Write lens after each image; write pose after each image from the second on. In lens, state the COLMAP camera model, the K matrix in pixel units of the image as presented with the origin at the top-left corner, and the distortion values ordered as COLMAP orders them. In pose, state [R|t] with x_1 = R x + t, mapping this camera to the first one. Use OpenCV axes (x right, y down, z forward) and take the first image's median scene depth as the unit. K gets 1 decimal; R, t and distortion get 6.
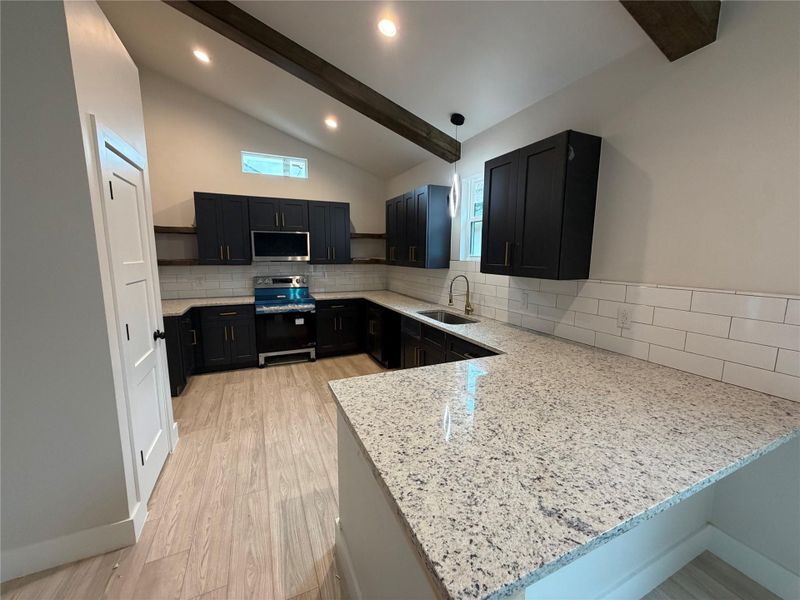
lens RADIAL K [[318.8, 0, 398.0], [0, 318.8, 300.6], [0, 0, 1]] dist [0.000449, 0.000112]
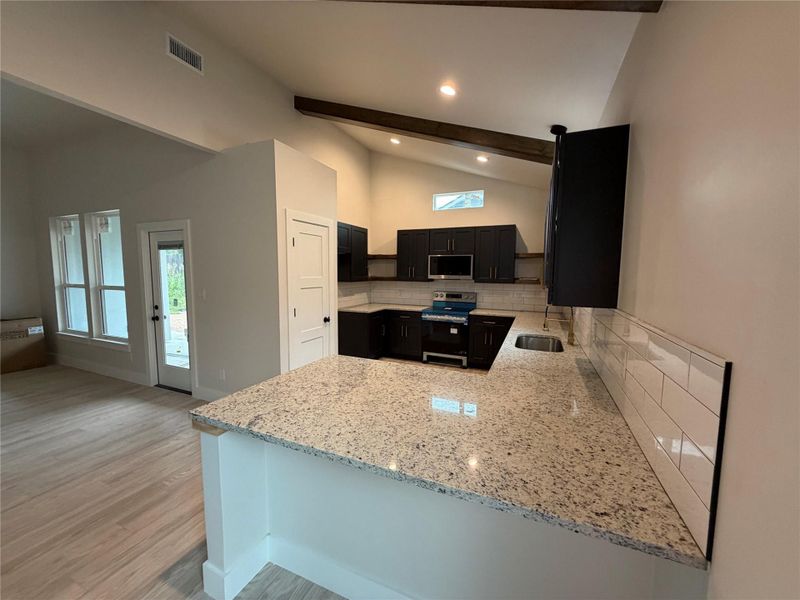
lens RADIAL K [[318.8, 0, 398.0], [0, 318.8, 300.6], [0, 0, 1]] dist [0.000449, 0.000112]
pose [[0.669096, 0.067753, -0.740081, 0.442759], [-0.111563, 0.993708, -0.009889, -0.011171], [0.734754, 0.089182, 0.672445, 0.061010]]
